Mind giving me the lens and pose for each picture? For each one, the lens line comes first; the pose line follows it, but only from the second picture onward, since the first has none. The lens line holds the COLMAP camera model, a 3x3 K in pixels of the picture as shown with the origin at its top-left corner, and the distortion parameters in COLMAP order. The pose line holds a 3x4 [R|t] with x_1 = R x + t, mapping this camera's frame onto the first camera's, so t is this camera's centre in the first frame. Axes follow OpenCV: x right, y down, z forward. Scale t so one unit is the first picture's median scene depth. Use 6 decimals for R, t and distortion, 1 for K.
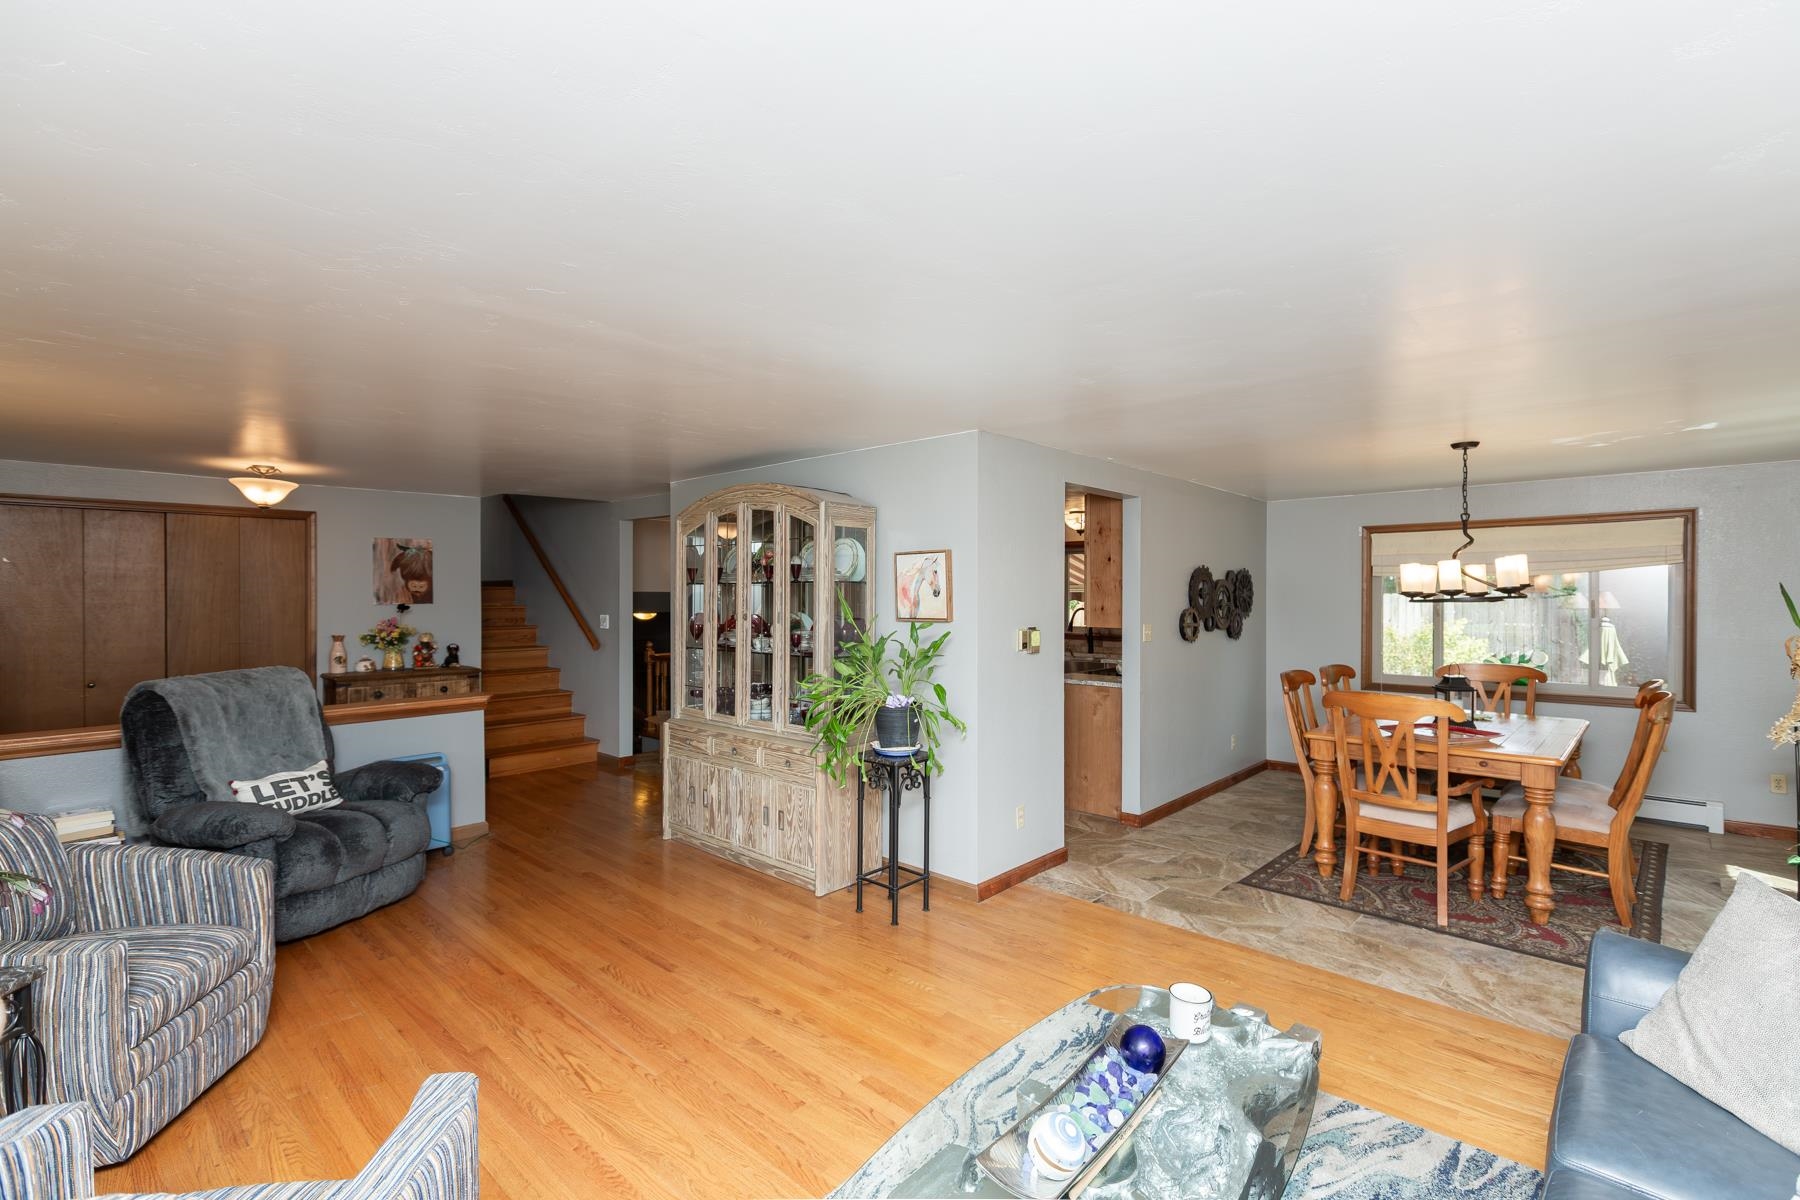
lens RADIAL K [[804.4, 0, 900.0], [0, 804.4, 600.0], [0, 0, 1]] dist [0.000790, 0.000307]
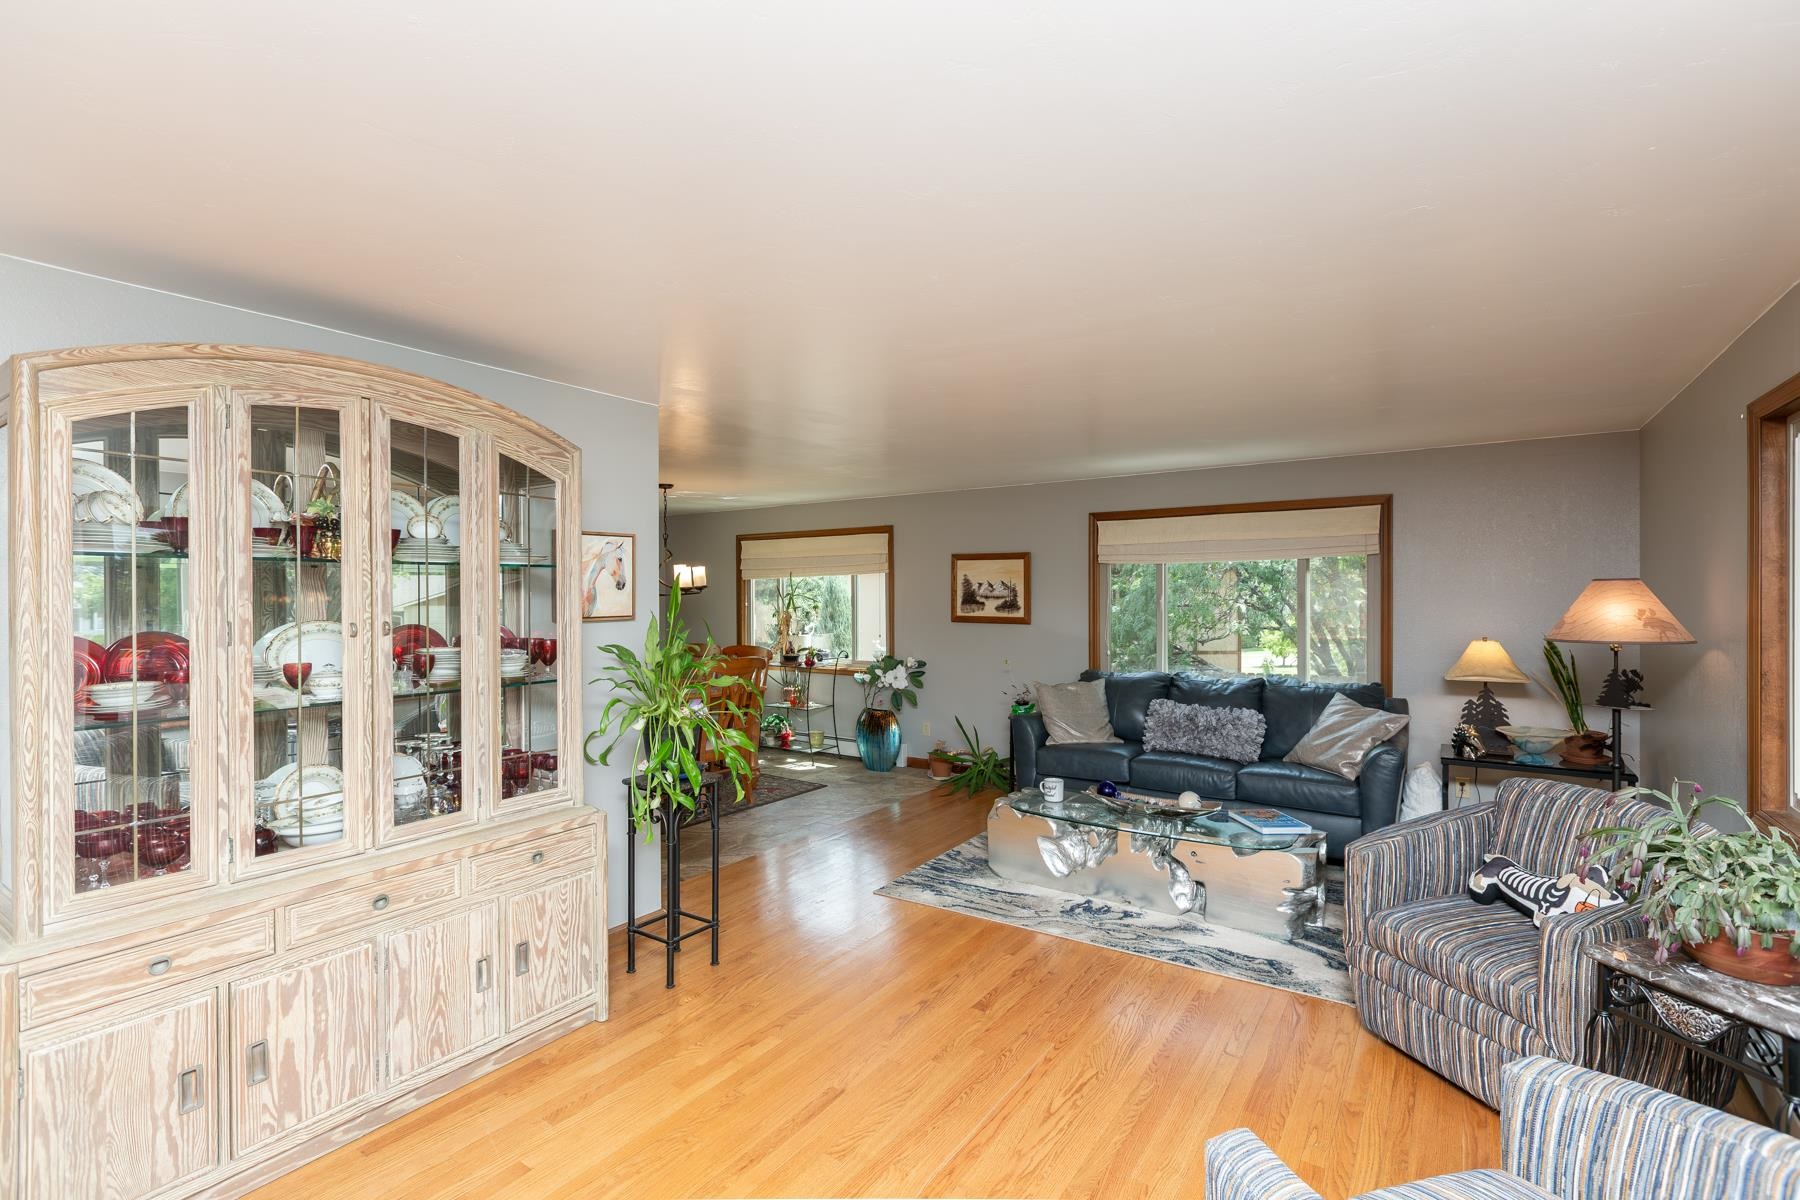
lens RADIAL K [[815.6, 0, 894.1], [0, 815.6, 592.5], [0, 0, 1]] dist [0.005253, -0.000223]
pose [[-0.128784, 0.002469, 0.991670, -0.788679], [0.007851, 0.999968, -0.001470, 0.002157], [-0.991642, 0.007597, -0.128799, 0.795931]]
